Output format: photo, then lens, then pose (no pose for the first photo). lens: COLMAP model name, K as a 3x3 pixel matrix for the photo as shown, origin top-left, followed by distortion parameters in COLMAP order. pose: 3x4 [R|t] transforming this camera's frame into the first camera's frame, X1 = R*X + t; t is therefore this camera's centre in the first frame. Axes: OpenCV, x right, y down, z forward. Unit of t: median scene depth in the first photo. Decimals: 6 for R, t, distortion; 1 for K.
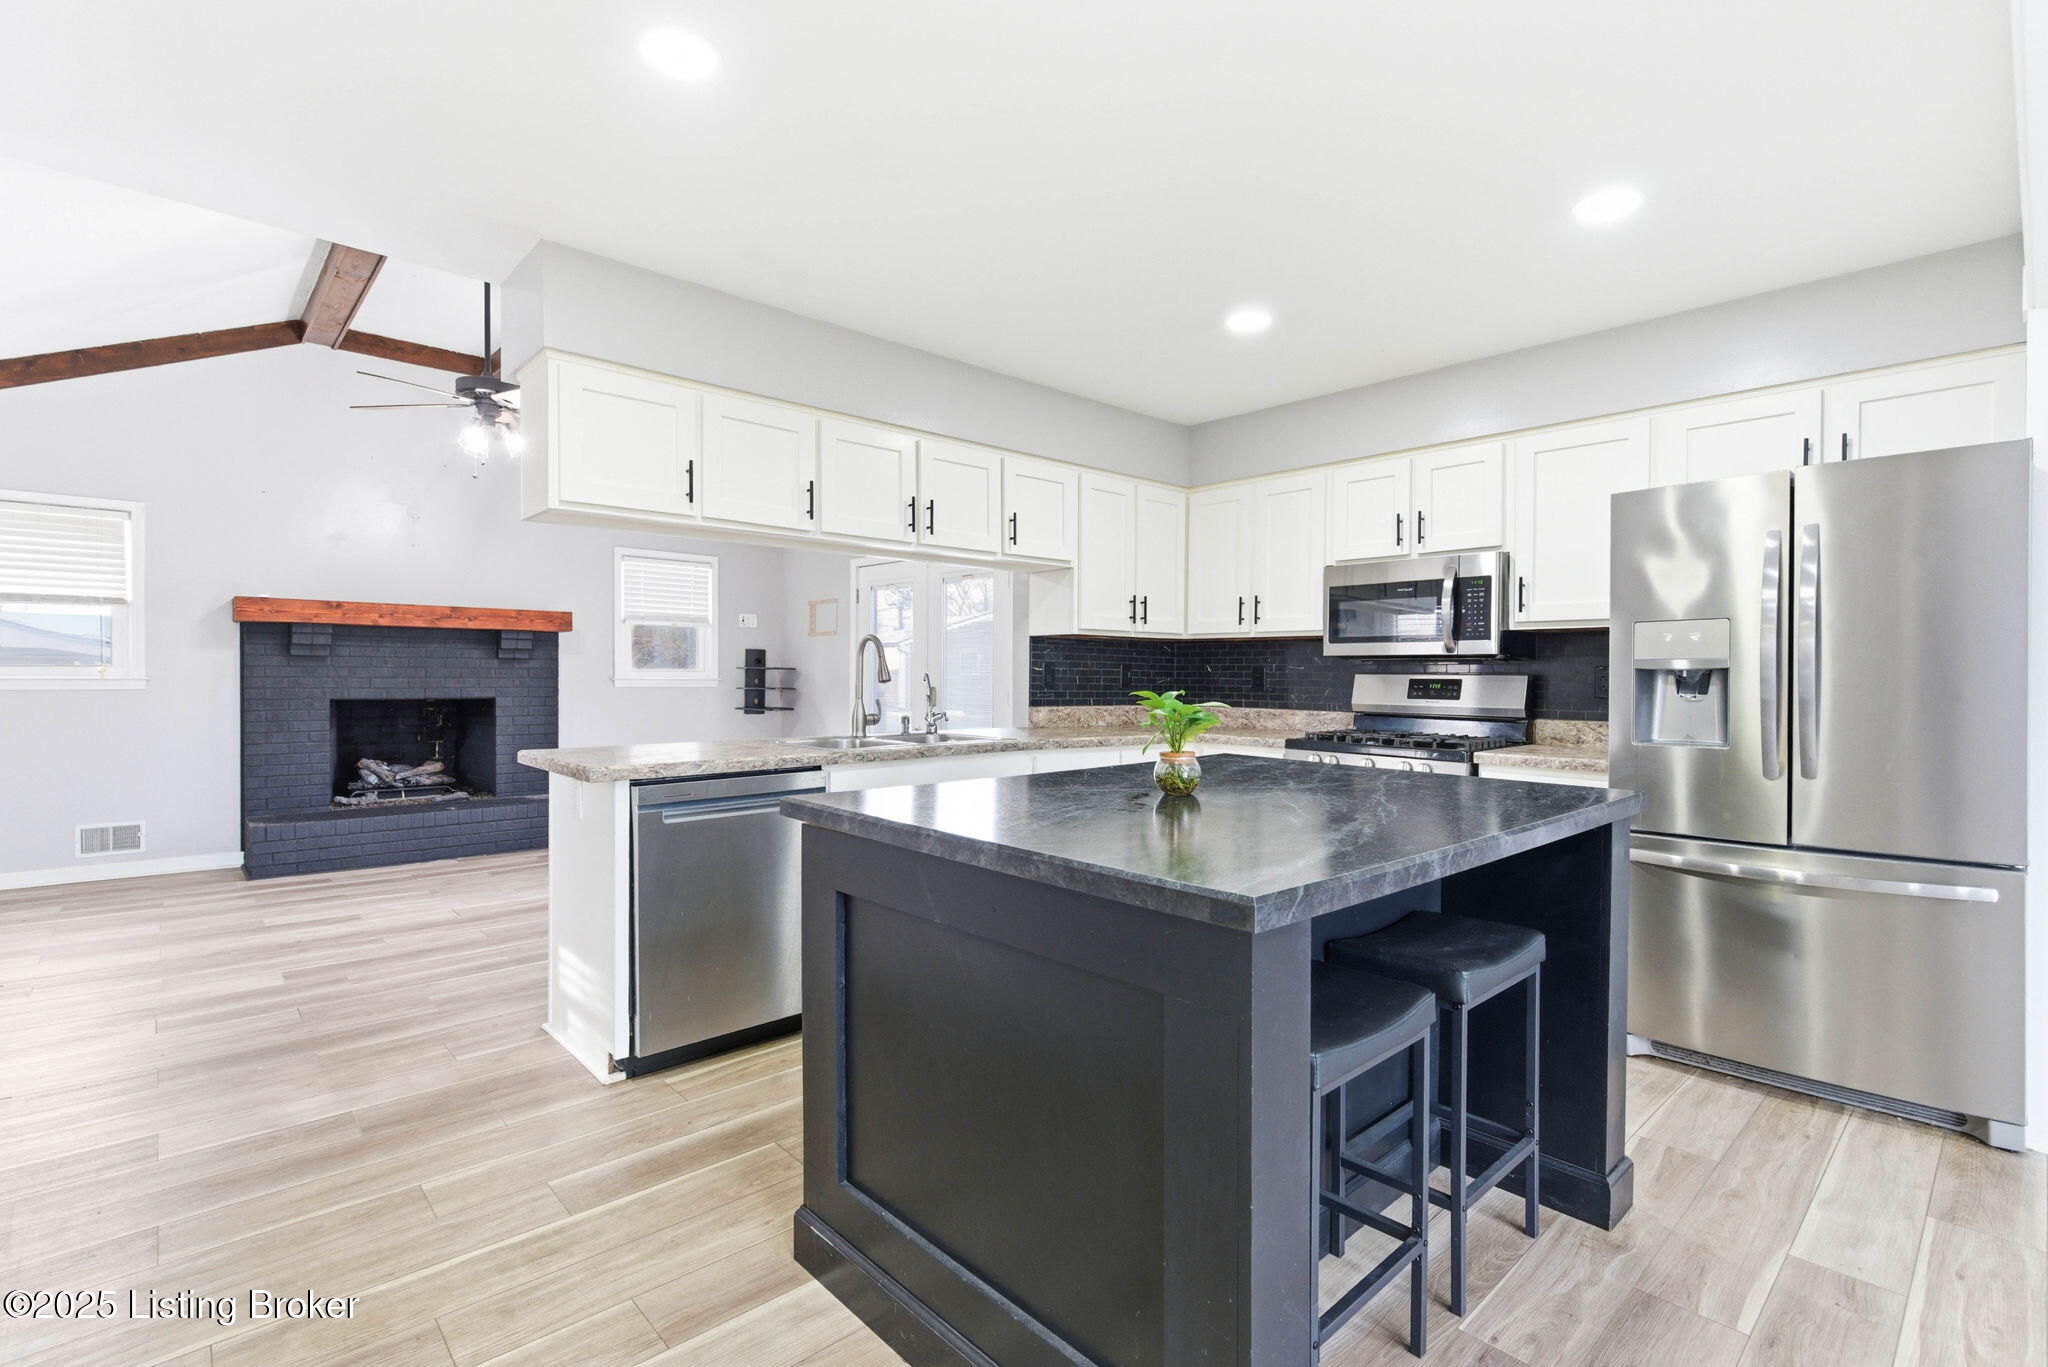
lens RADIAL K [[946.8, 0, 1017.0], [0, 946.8, 682.7], [0, 0, 1]] dist [-0.004912, -0.000537]
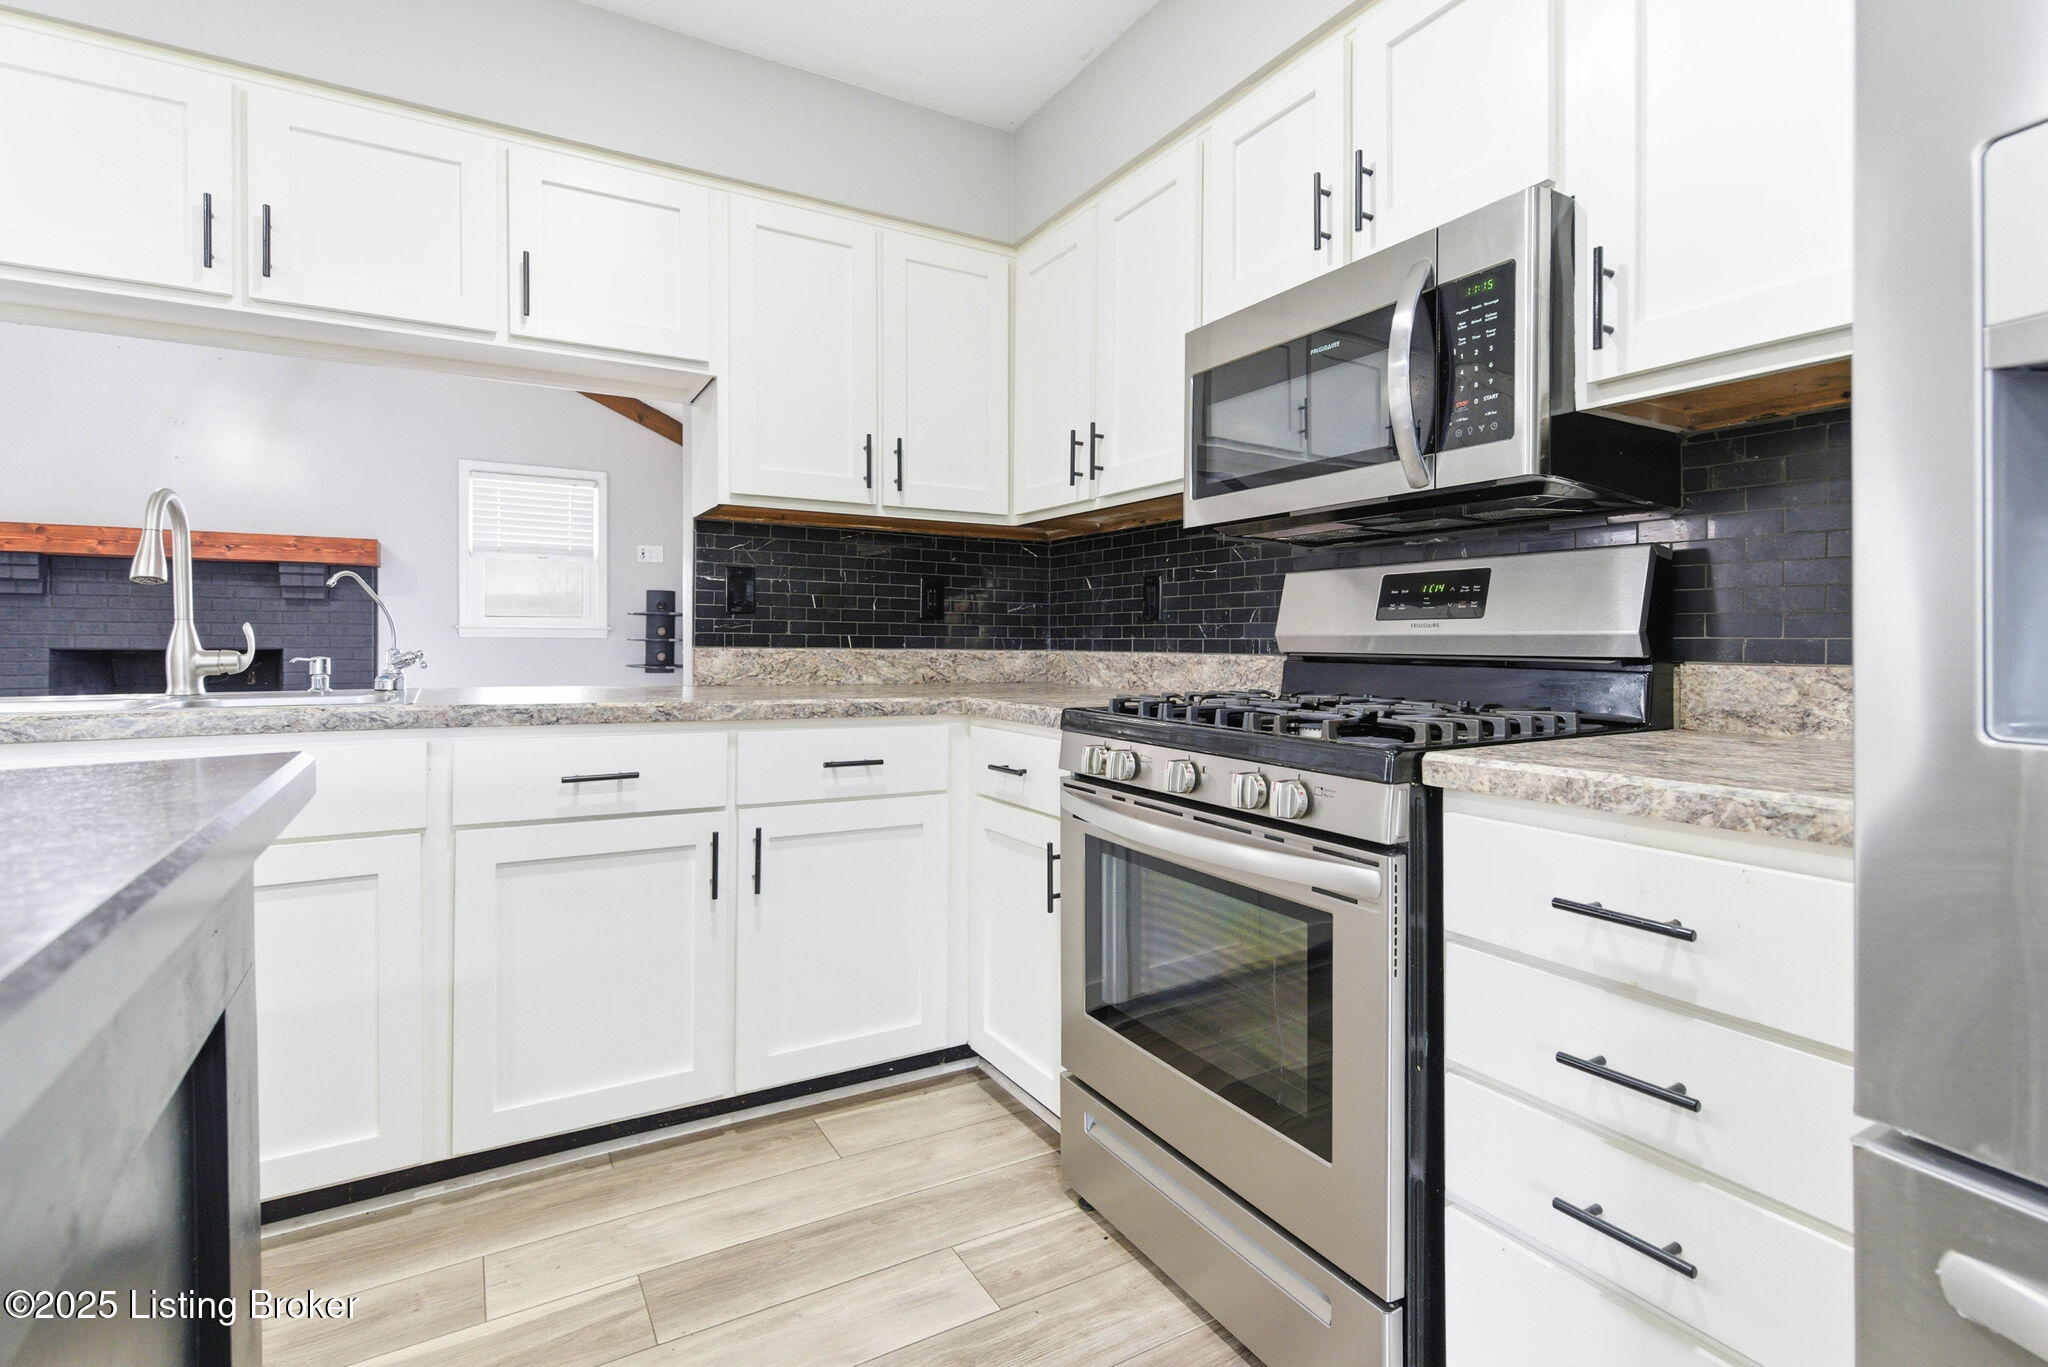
lens RADIAL K [[946.8, 0, 1049.4], [0, 946.8, 644.7], [0, 0, 1]] dist [-0.004912, -0.000537]
pose [[0.979854, -0.003536, -0.199683, 0.326076], [0.001538, 0.999947, -0.010158, 0.029880], [0.199708, 0.009646, 0.979808, 0.500942]]
